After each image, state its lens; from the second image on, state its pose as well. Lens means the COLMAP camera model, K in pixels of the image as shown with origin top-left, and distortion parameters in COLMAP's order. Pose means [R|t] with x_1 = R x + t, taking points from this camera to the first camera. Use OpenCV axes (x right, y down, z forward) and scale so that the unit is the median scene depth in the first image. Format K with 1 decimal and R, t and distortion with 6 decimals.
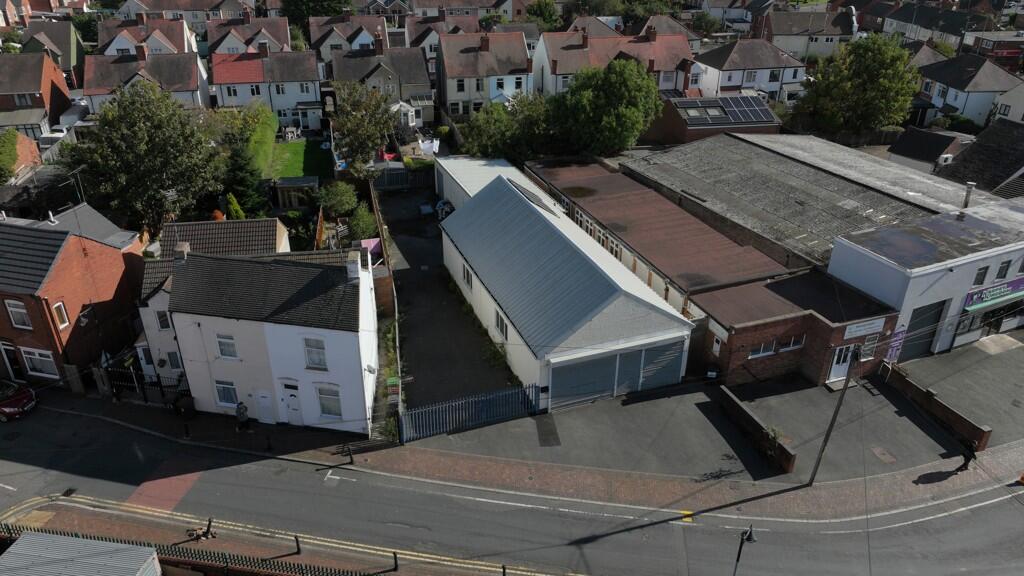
lens RADIAL K [[720.5, 0, 514.2], [0, 720.5, 286.6], [0, 0, 1]] dist [0.009916, -0.000060]
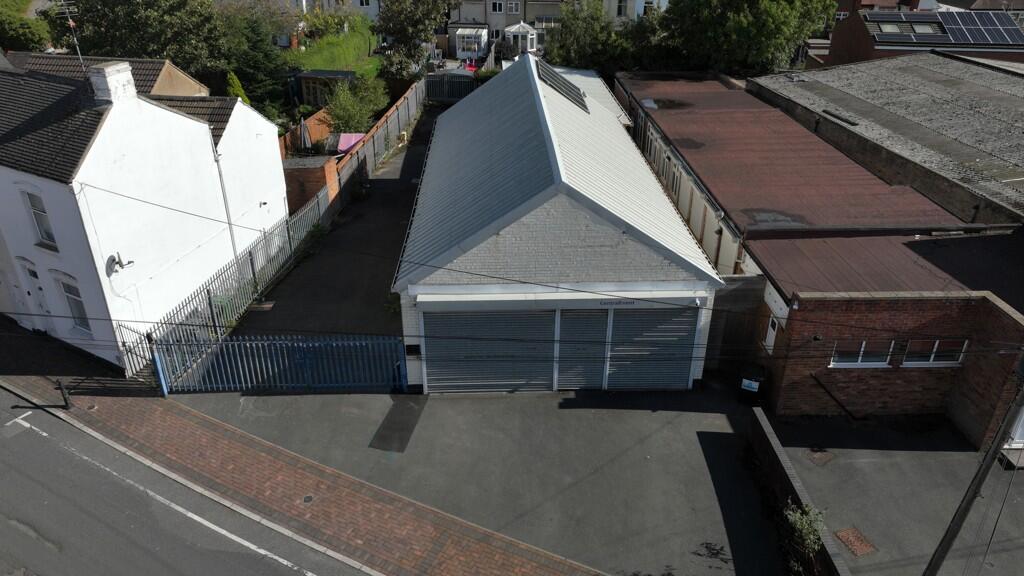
lens RADIAL K [[720.5, 0, 514.2], [0, 720.5, 286.6], [0, 0, 1]] dist [0.009916, -0.000060]
pose [[0.947852, 0.146922, -0.282827, 0.246709], [-0.147543, 0.988869, 0.019225, 0.065973], [0.282503, 0.023507, 0.958978, 0.445178]]
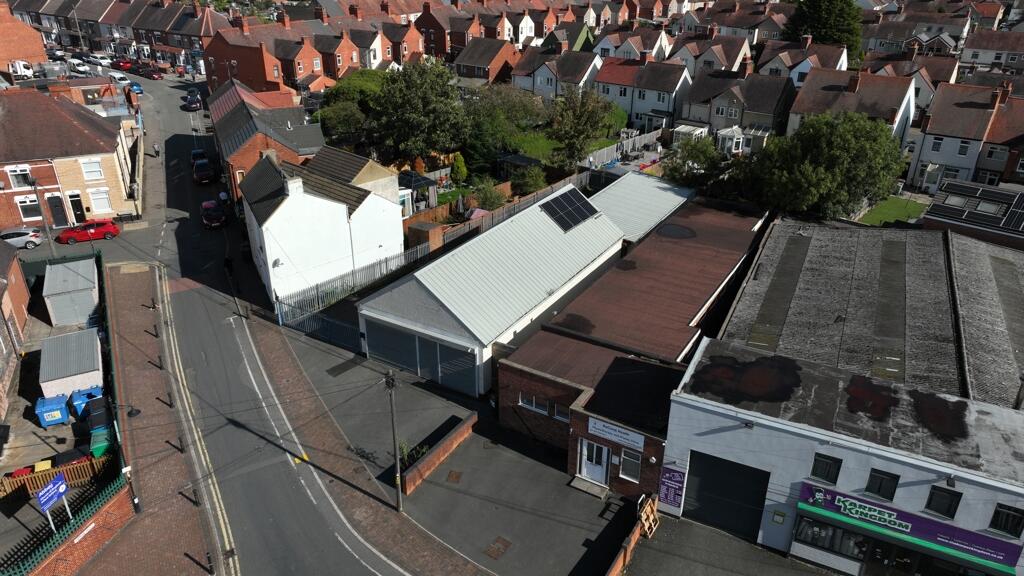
lens RADIAL K [[720.5, 0, 514.2], [0, 720.5, 286.6], [0, 0, 1]] dist [0.009916, -0.000060]
pose [[0.622603, 0.343957, -0.702893, 0.907979], [-0.365604, 0.922018, 0.127344, -0.154229], [0.691881, 0.177696, 0.699803, 0.312838]]
